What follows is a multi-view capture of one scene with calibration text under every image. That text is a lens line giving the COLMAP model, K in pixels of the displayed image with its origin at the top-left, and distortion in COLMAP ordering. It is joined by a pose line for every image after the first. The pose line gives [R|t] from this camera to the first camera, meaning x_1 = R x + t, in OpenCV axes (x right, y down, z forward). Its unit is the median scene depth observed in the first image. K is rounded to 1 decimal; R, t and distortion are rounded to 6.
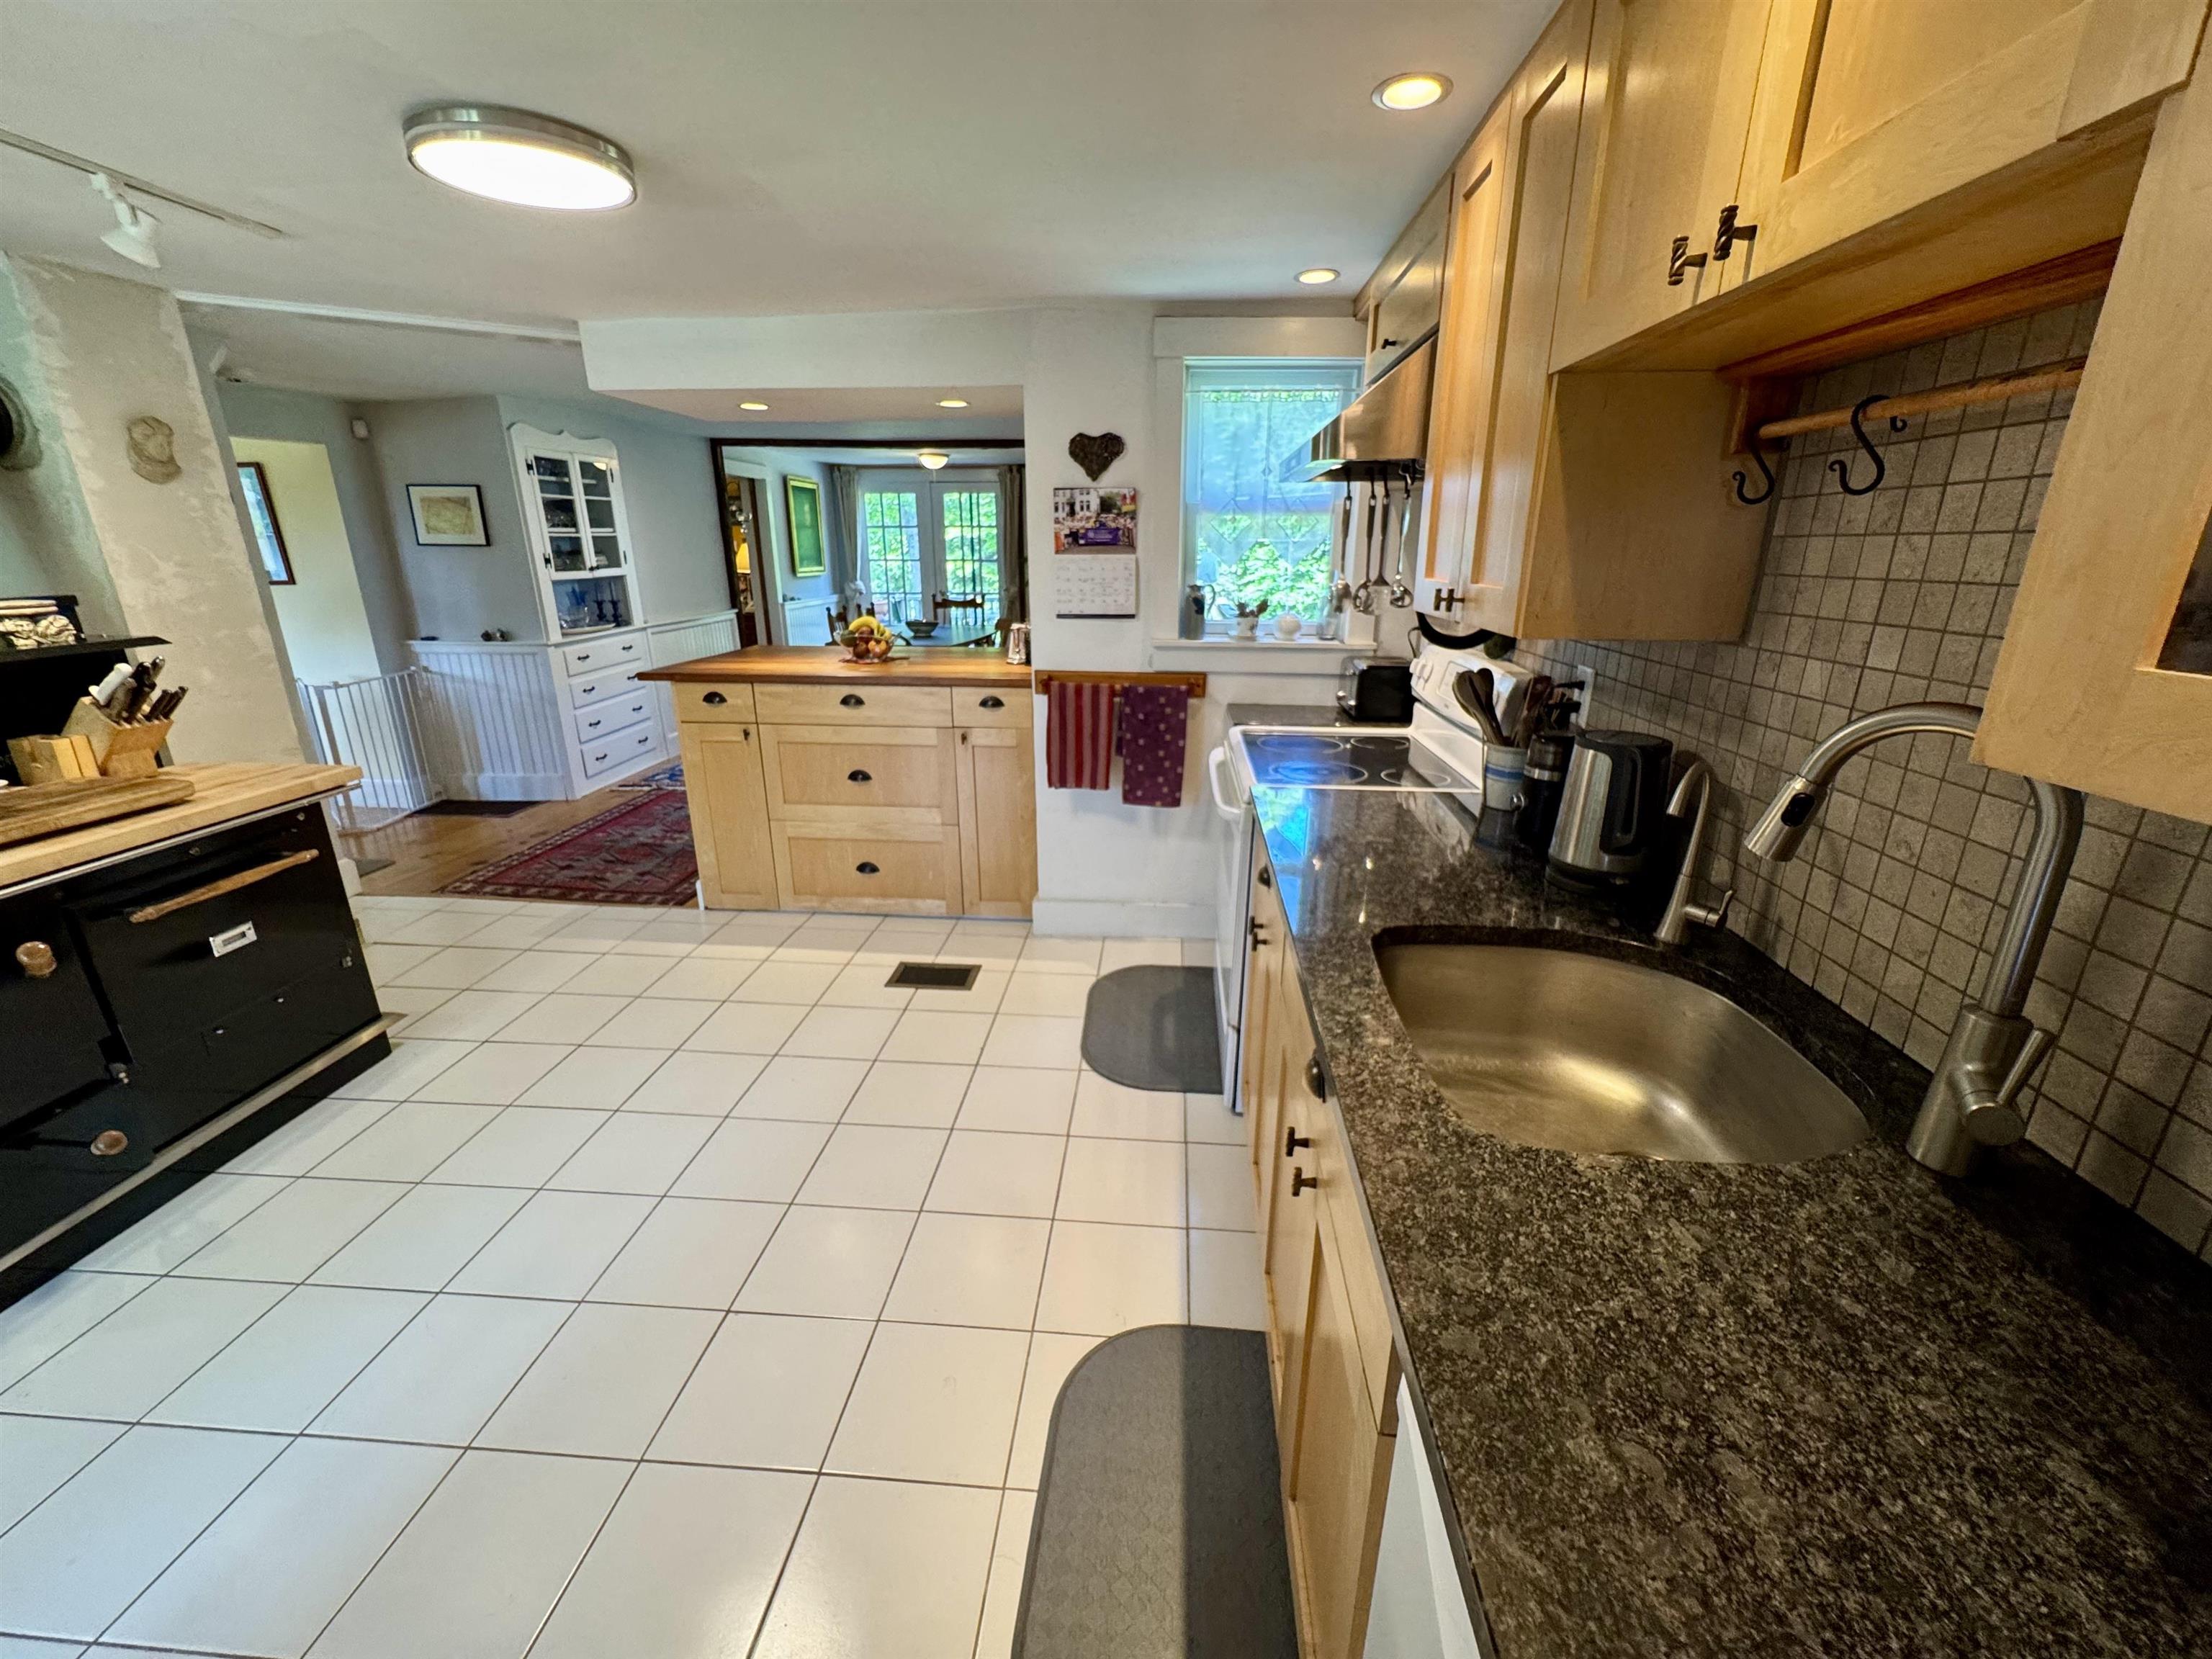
lens RADIAL K [[881.1, 0, 1102.2], [0, 881.1, 828.1], [0, 0, 1]] dist [-0.002831, 0.000428]
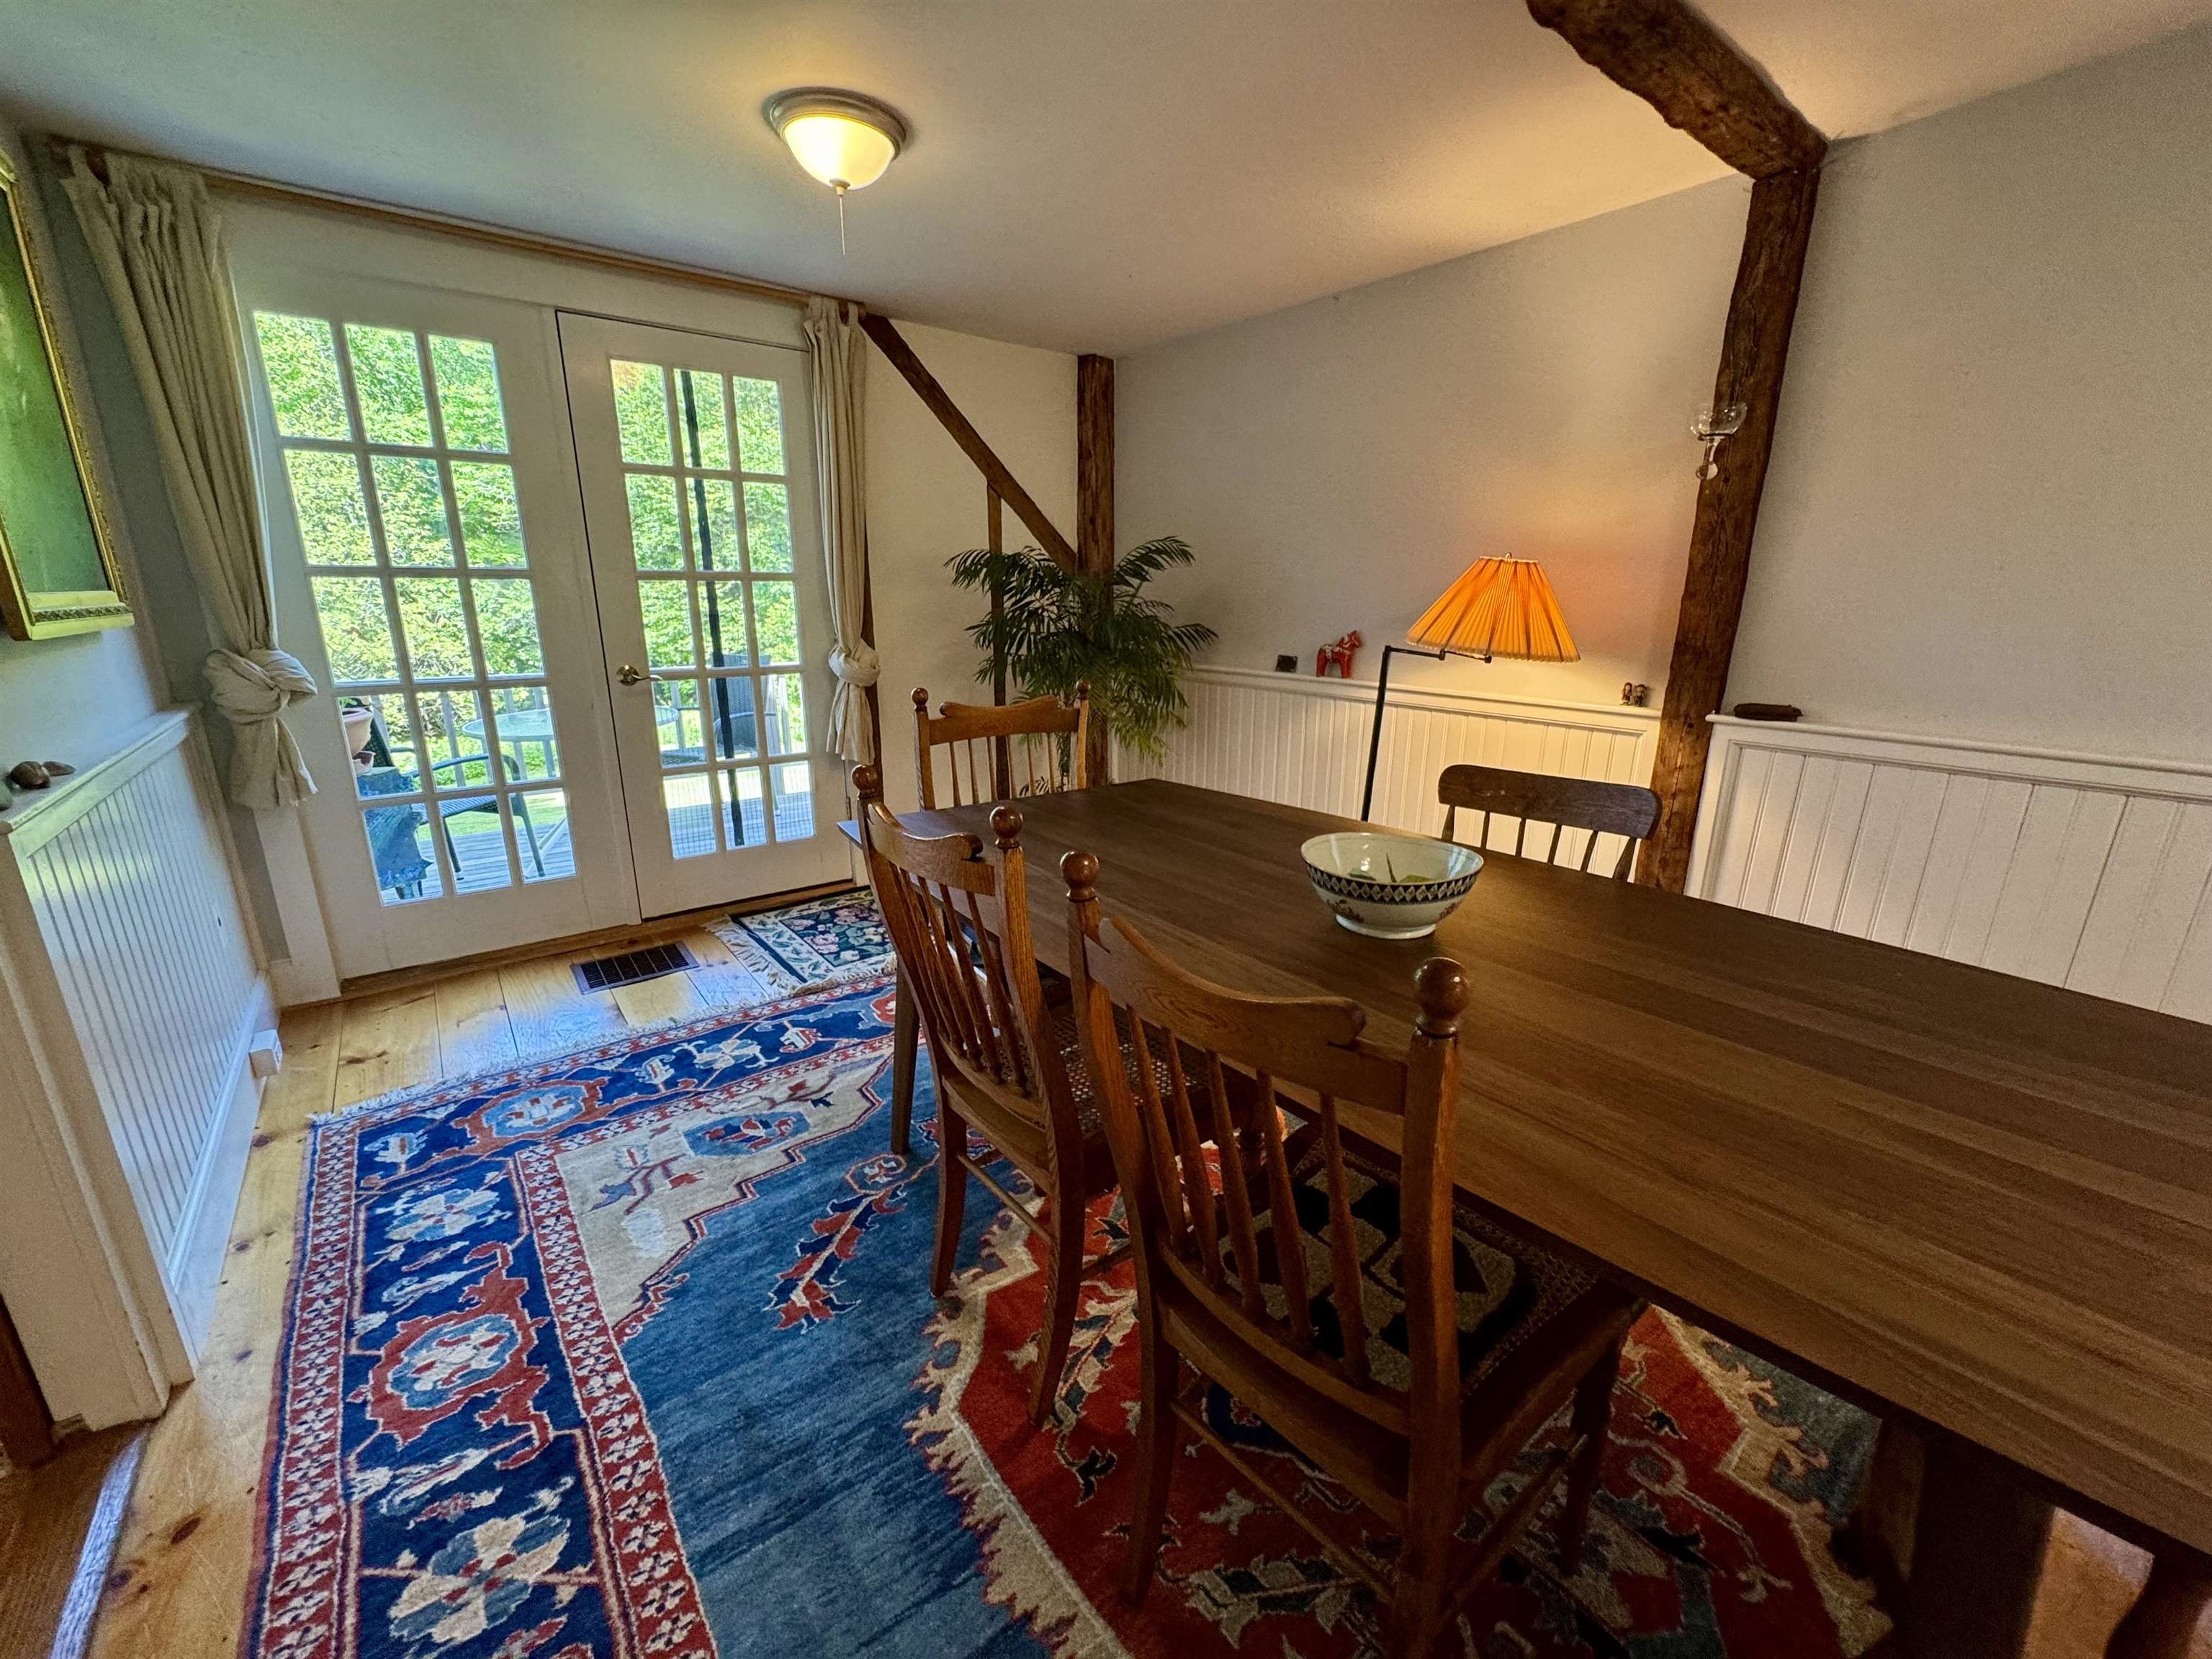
lens RADIAL K [[881.1, 0, 1107.6], [0, 881.1, 832.5], [0, 0, 1]] dist [-0.002831, 0.000428]
pose [[0.744928, -0.175131, 0.643748, -0.855653], [0.199705, 0.979220, 0.035303, -0.598608], [-0.636554, 0.102262, 0.764423, 2.073093]]
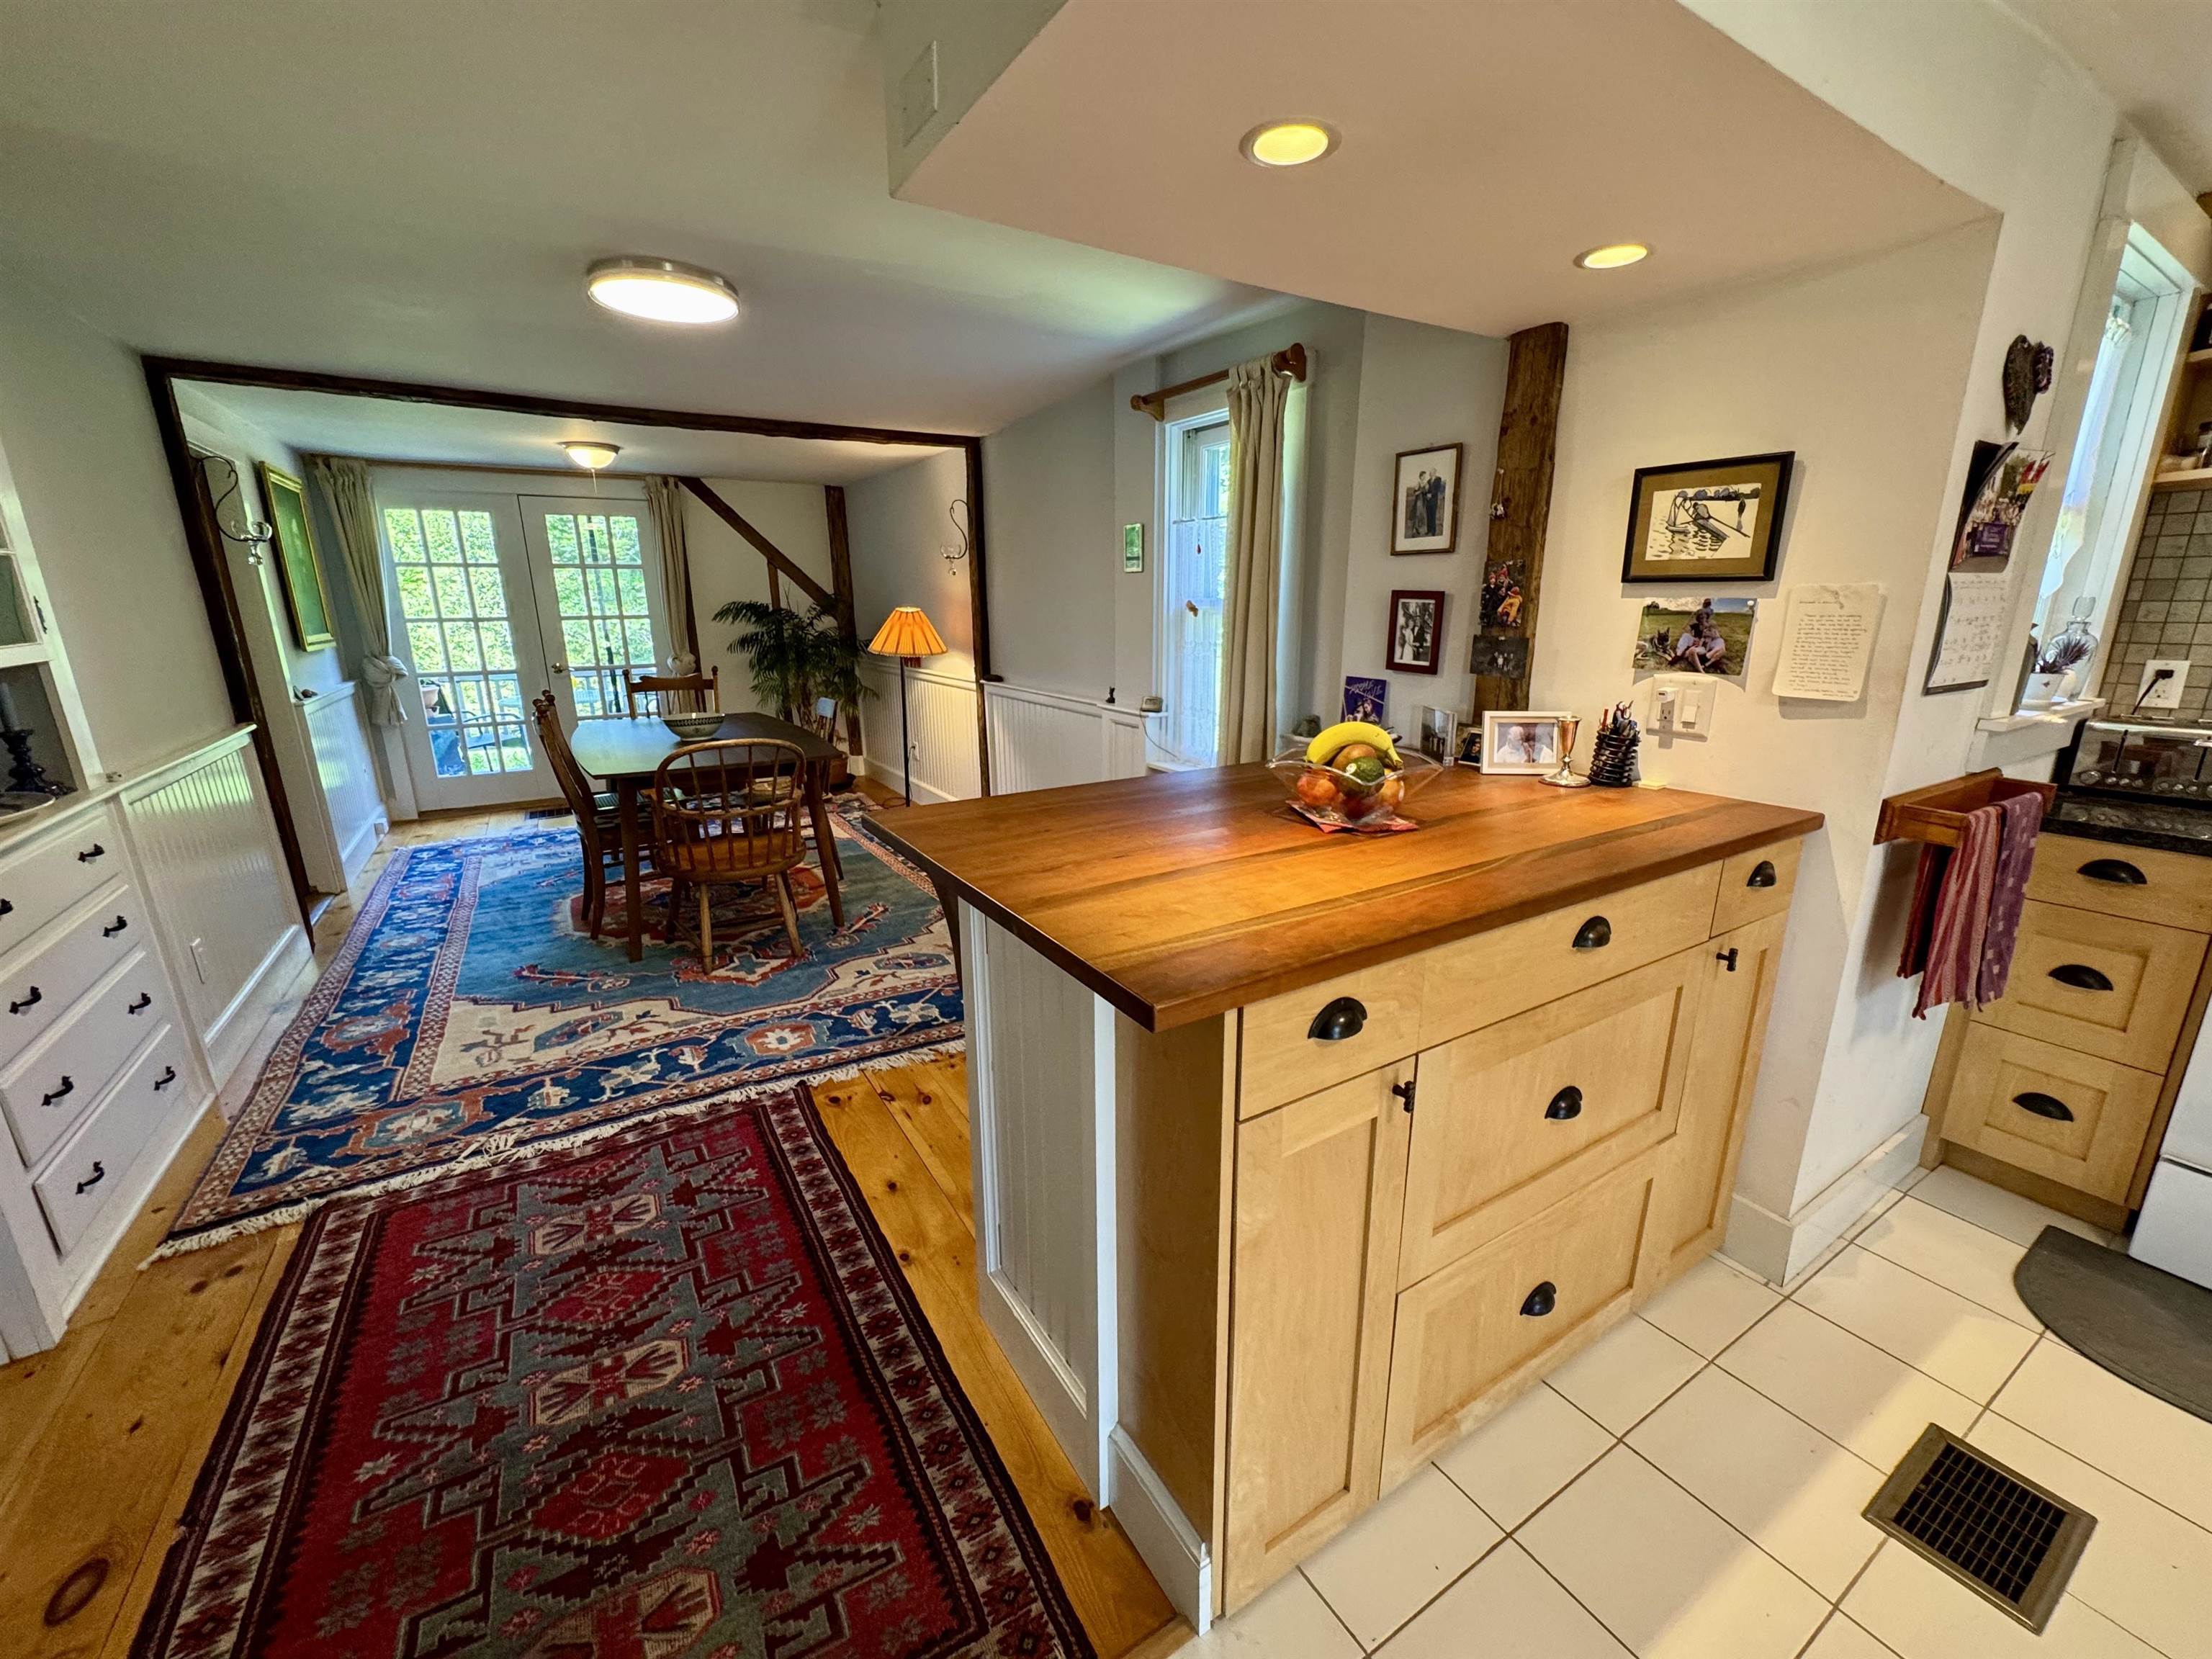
lens RADIAL K [[881.1, 0, 1110.3], [0, 881.1, 830.1], [0, 0, 1]] dist [-0.002831, 0.000428]
pose [[0.812715, -0.156855, 0.561151, -0.743146], [0.187790, 0.982206, 0.002573, -0.253850], [-0.551570, 0.103287, 0.827709, 0.852384]]
